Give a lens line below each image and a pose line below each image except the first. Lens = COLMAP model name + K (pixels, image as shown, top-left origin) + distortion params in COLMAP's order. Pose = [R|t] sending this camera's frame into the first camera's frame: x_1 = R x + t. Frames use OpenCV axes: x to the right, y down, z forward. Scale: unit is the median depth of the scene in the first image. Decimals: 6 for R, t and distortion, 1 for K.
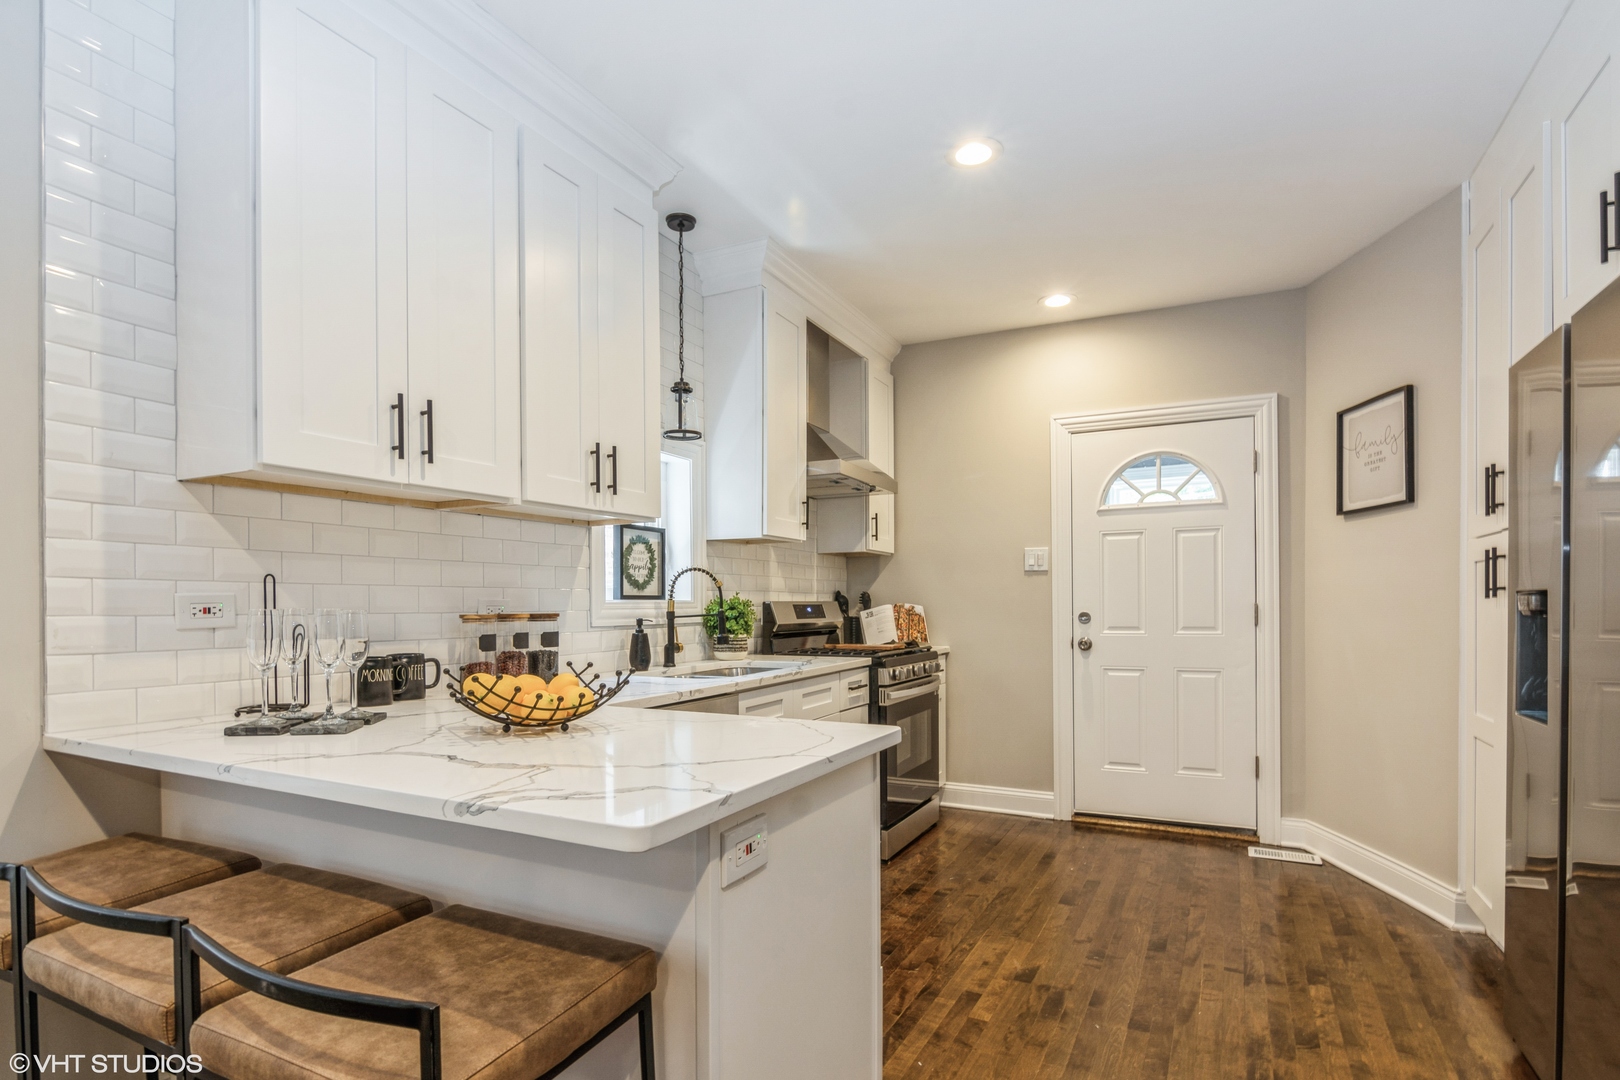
lens RADIAL K [[824.7, 0, 820.6], [0, 824.7, 601.2], [0, 0, 1]] dist [-0.011950, -0.000357]
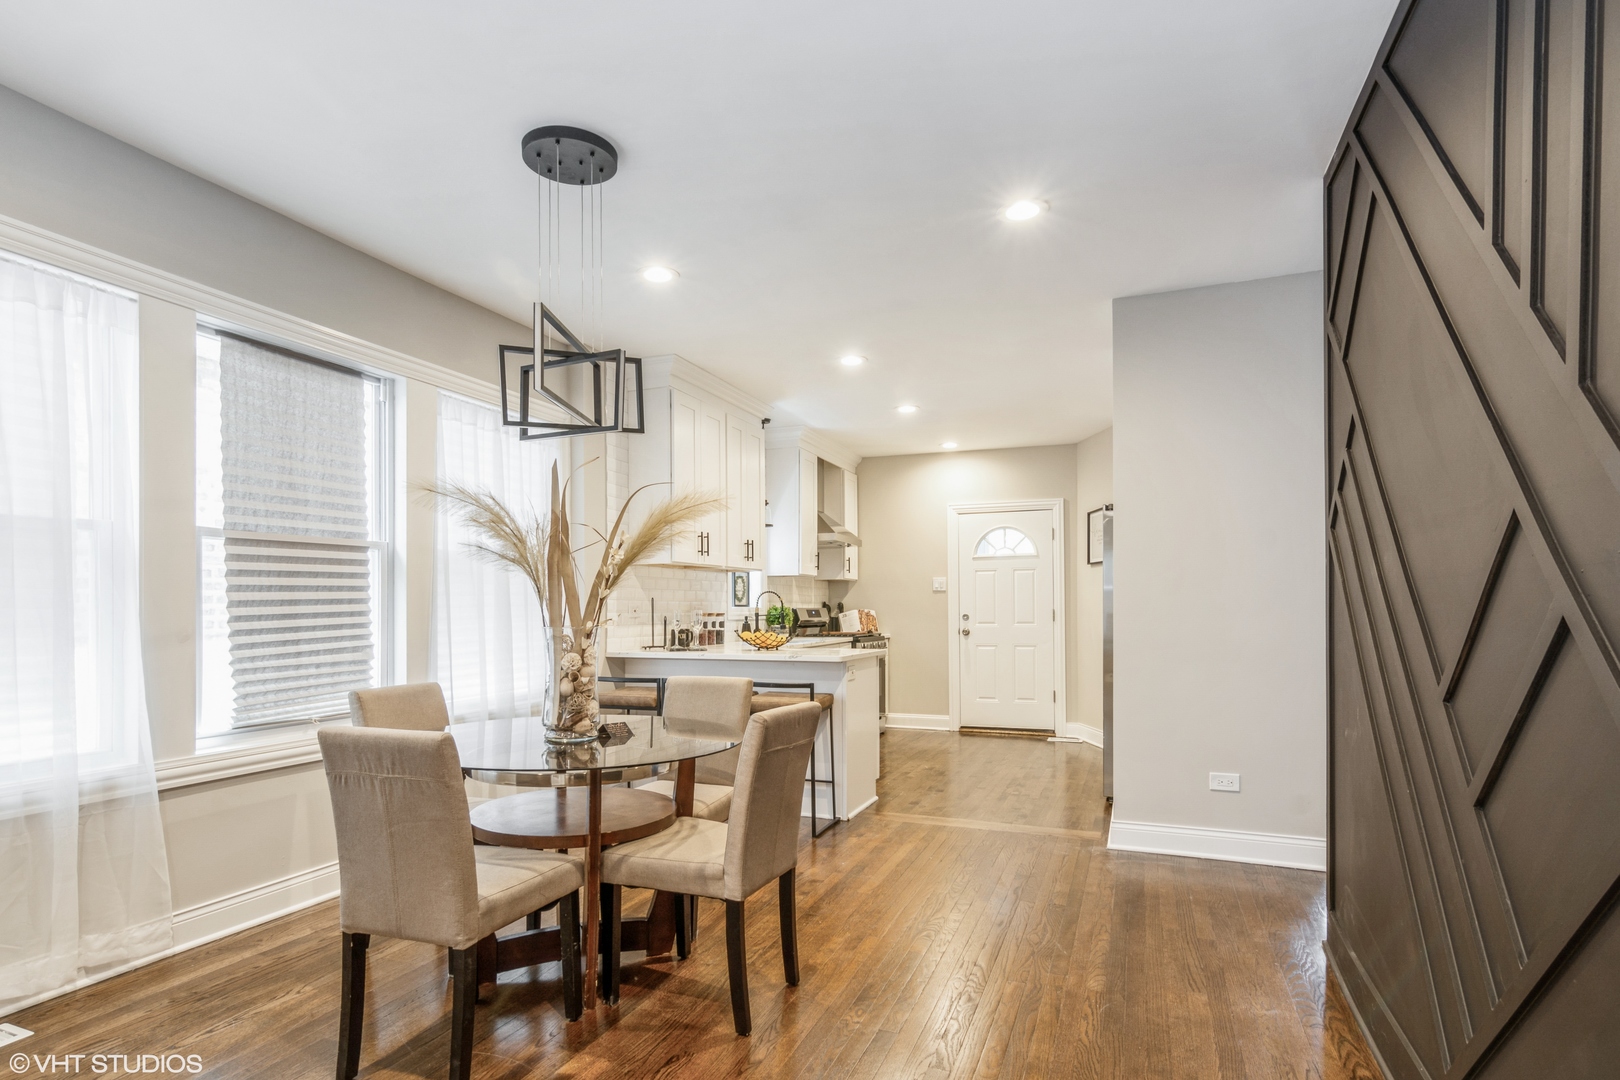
lens RADIAL K [[805.7, 0, 806.3], [0, 805.7, 591.4], [0, 0, 1]] dist [-0.023437, -0.000772]
pose [[0.997366, 0.002282, 0.072500, -0.164147], [-0.000784, 0.999786, -0.020688, 0.000657], [-0.072531, 0.020577, 0.997154, -0.778683]]
